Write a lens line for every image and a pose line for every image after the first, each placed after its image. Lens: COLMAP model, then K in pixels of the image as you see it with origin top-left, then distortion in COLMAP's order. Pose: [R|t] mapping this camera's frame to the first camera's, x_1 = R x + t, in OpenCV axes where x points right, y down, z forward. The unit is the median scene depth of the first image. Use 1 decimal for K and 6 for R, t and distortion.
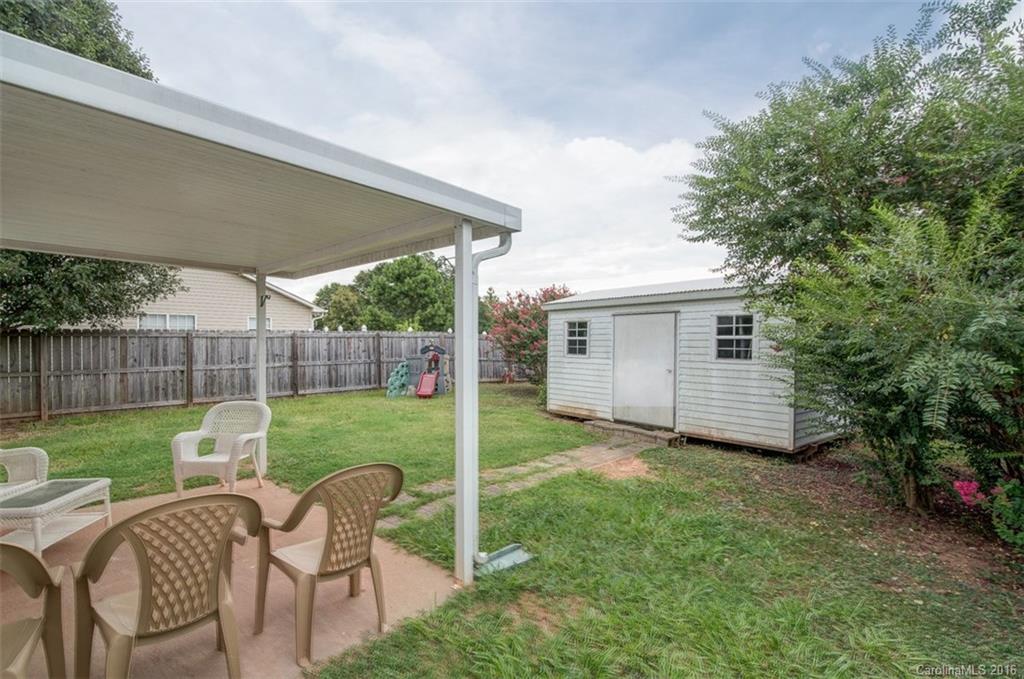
lens RADIAL K [[481.0, 0, 509.9], [0, 481.0, 343.8], [0, 0, 1]] dist [-0.020371, 0.001533]
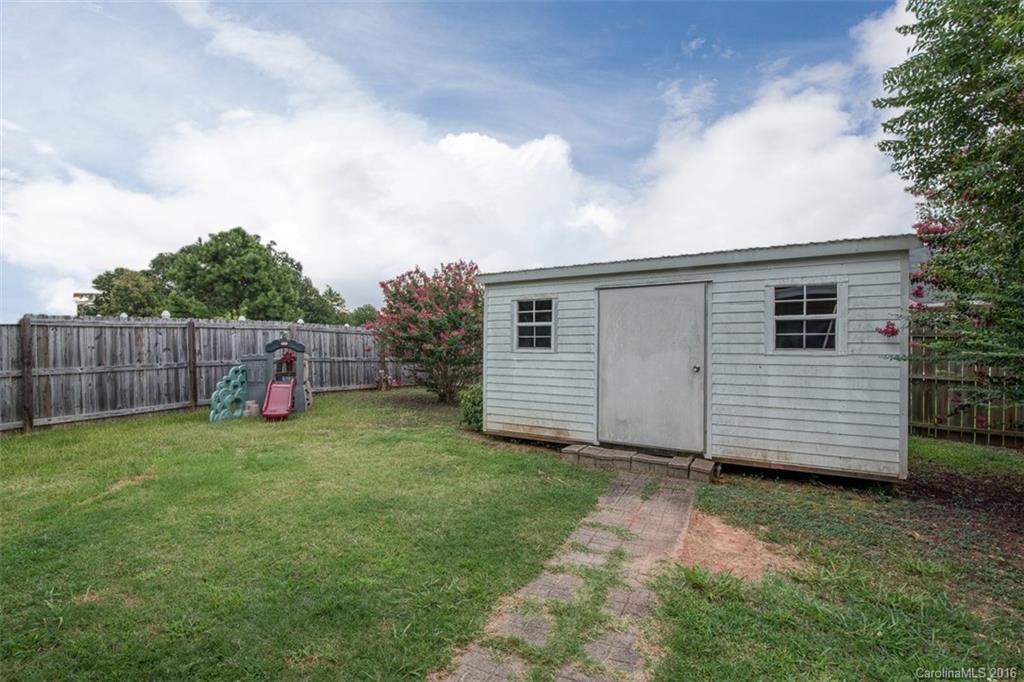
lens RADIAL K [[481.0, 0, 509.1], [0, 481.0, 344.1], [0, 0, 1]] dist [-0.020371, 0.001533]
pose [[0.944905, -0.007833, 0.327252, -0.104843], [0.007815, 0.999969, 0.001370, 0.013715], [-0.327252, 0.001263, 0.944936, 0.330104]]
